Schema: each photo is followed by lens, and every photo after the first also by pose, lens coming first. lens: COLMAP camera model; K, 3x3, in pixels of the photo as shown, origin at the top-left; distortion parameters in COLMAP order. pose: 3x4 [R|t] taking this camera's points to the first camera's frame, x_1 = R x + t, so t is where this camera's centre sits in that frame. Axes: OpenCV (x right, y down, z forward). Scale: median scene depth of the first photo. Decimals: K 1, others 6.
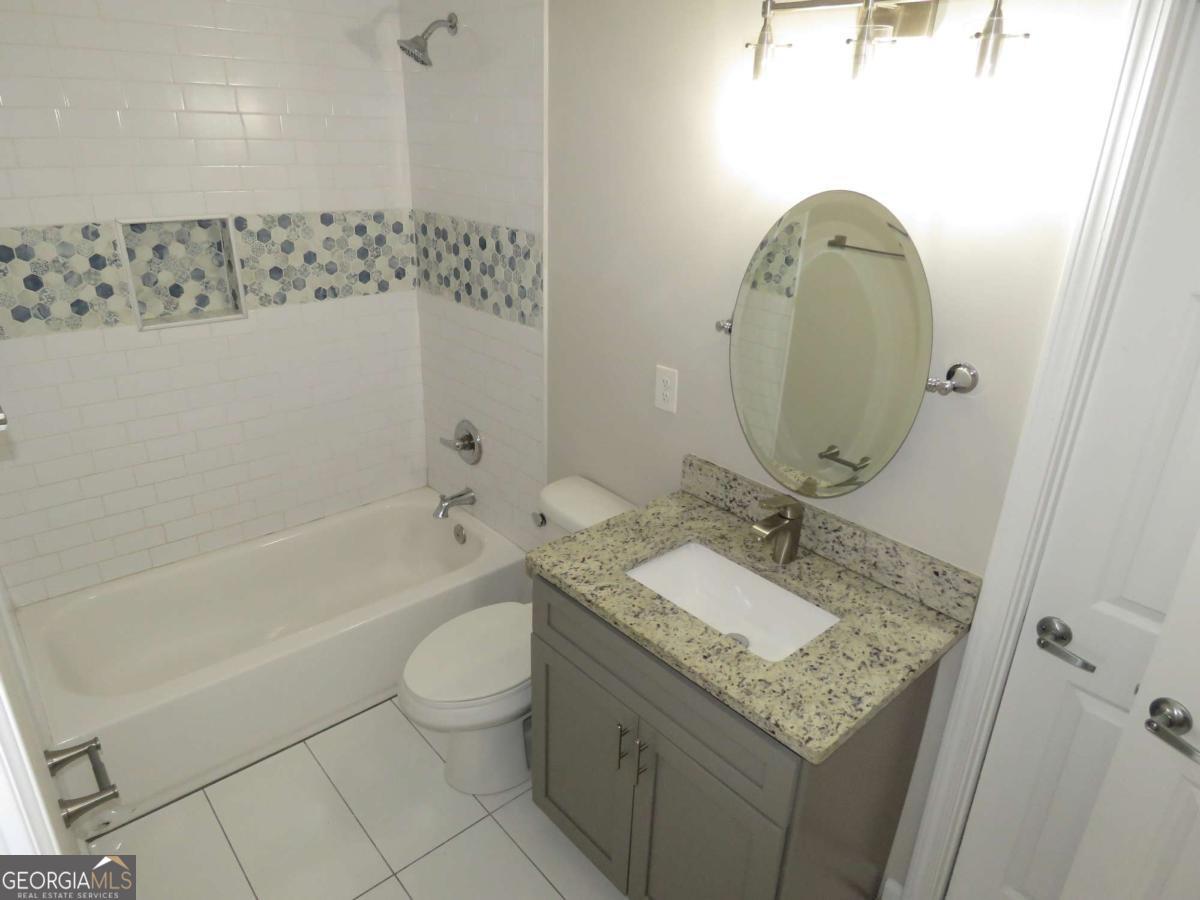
lens RADIAL K [[770.9, 0, 595.4], [0, 770.9, 451.4], [0, 0, 1]] dist [-0.020185, 0.004479]
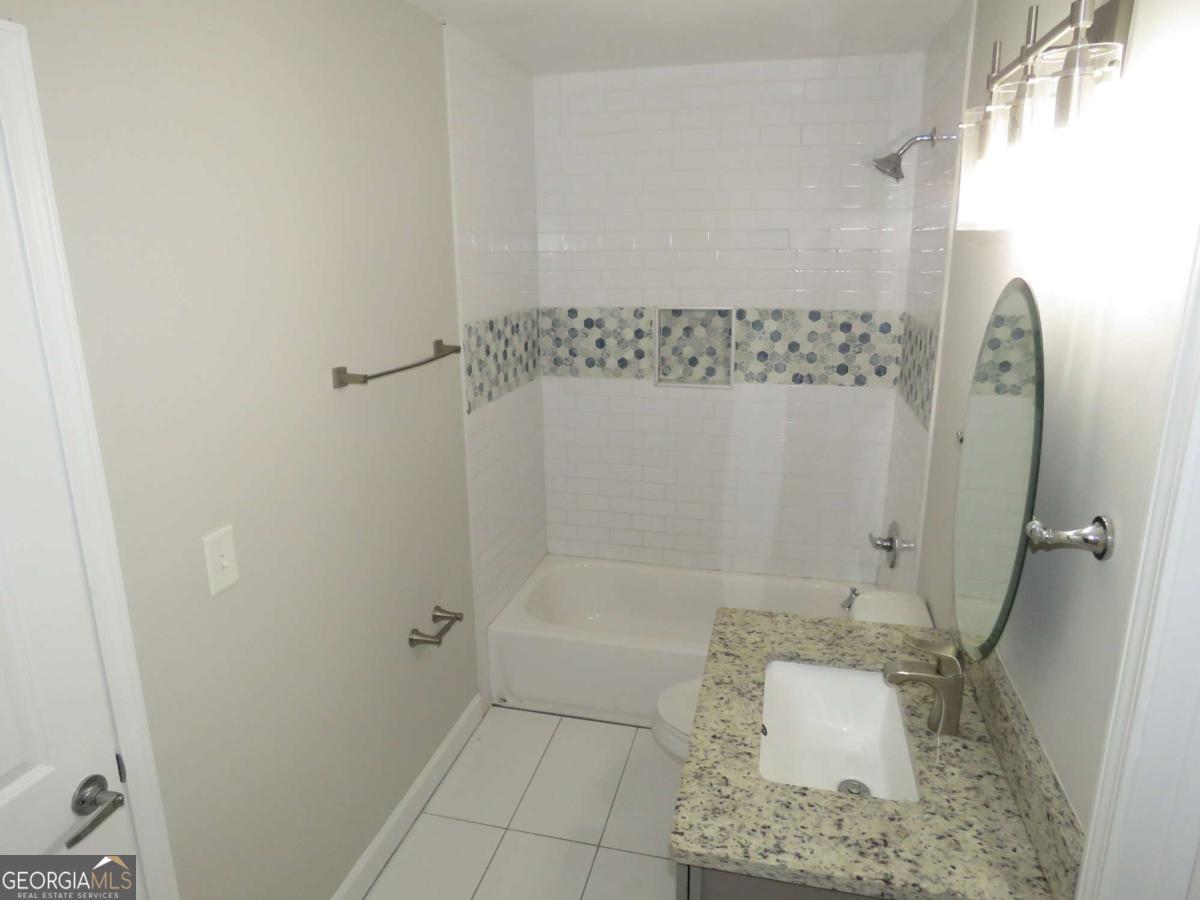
lens RADIAL K [[770.9, 0, 595.4], [0, 770.9, 451.4], [0, 0, 1]] dist [-0.020185, 0.004479]
pose [[0.552422, 0.179990, -0.813900, 0.462262], [-0.298155, 0.954478, 0.008709, -0.023906], [0.778417, 0.237857, 0.580939, 0.137064]]
